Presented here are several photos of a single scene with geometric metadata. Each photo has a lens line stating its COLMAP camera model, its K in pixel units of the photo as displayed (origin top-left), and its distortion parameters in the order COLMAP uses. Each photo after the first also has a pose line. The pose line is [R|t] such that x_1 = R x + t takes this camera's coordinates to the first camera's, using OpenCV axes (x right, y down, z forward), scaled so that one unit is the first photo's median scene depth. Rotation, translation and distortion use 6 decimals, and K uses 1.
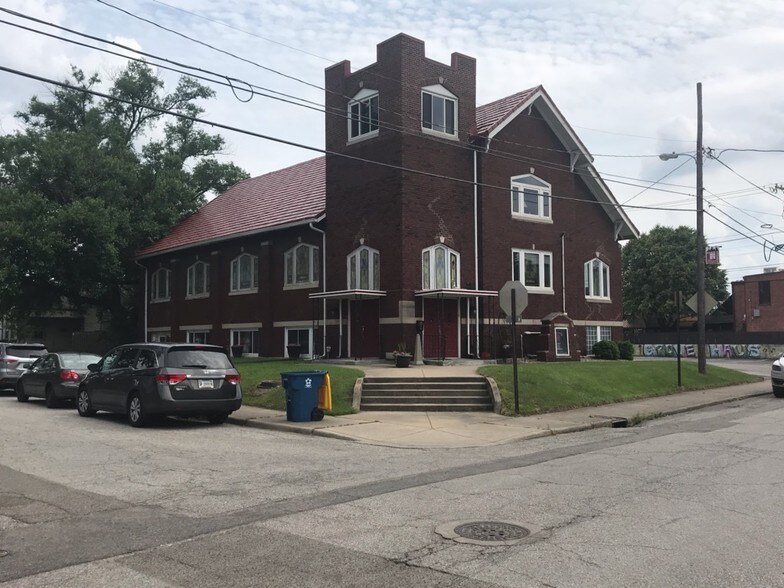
lens RADIAL K [[760.9, 0, 390.7], [0, 760.9, 307.1], [0, 0, 1]] dist [0.066748, -0.009315]
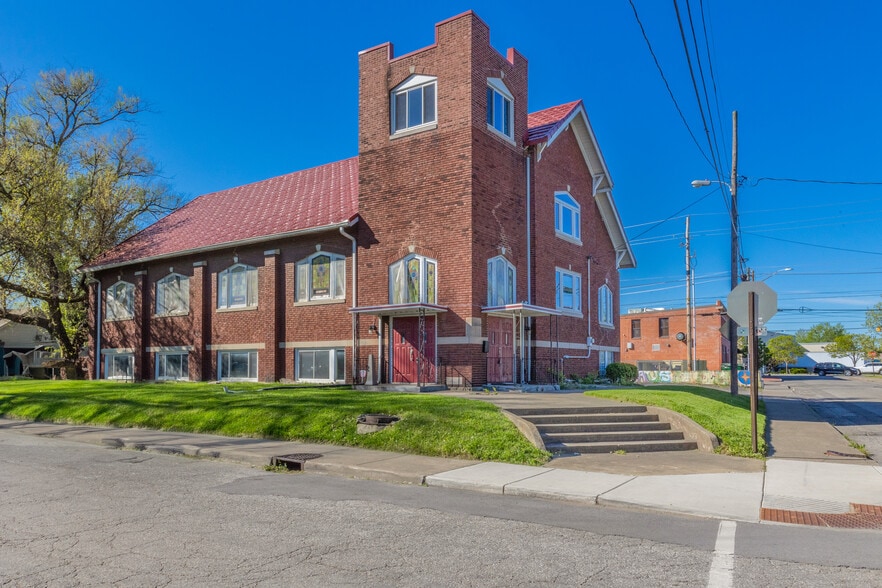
lens RADIAL K [[630.8, 0, 440.6], [0, 630.8, 342.6], [0, 0, 1]] dist [0.004010, 0.000472]
pose [[0.968099, 0.015307, 0.250098, -0.177414], [-0.015954, 0.999873, 0.000560, 0.018711], [-0.250058, -0.004532, 0.968220, 0.286770]]
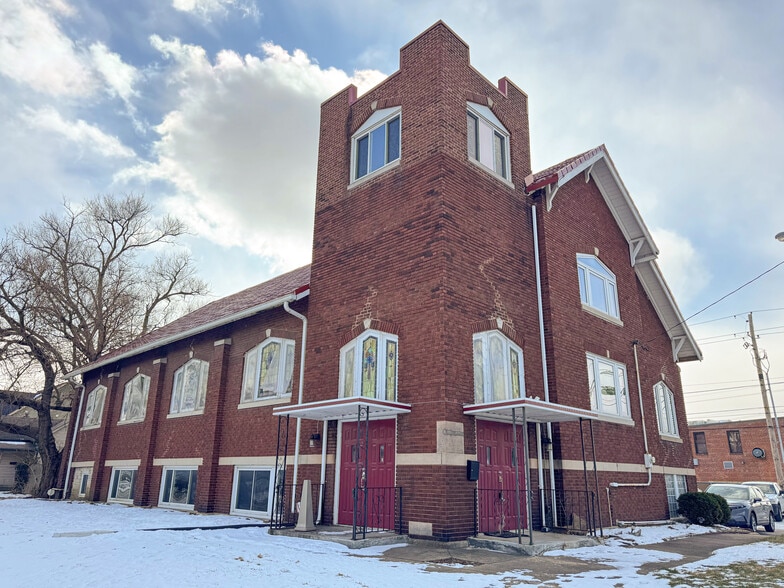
lens RADIAL K [[564.0, 0, 392.0], [0, 564.0, 294.0], [0, 0, 1]] dist [0.016461, -0.002132]
pose [[0.996764, 0.045154, 0.066510, -0.047435], [-0.025772, 0.963168, -0.267663, 0.011657], [-0.076147, 0.265082, 0.961214, 0.535582]]
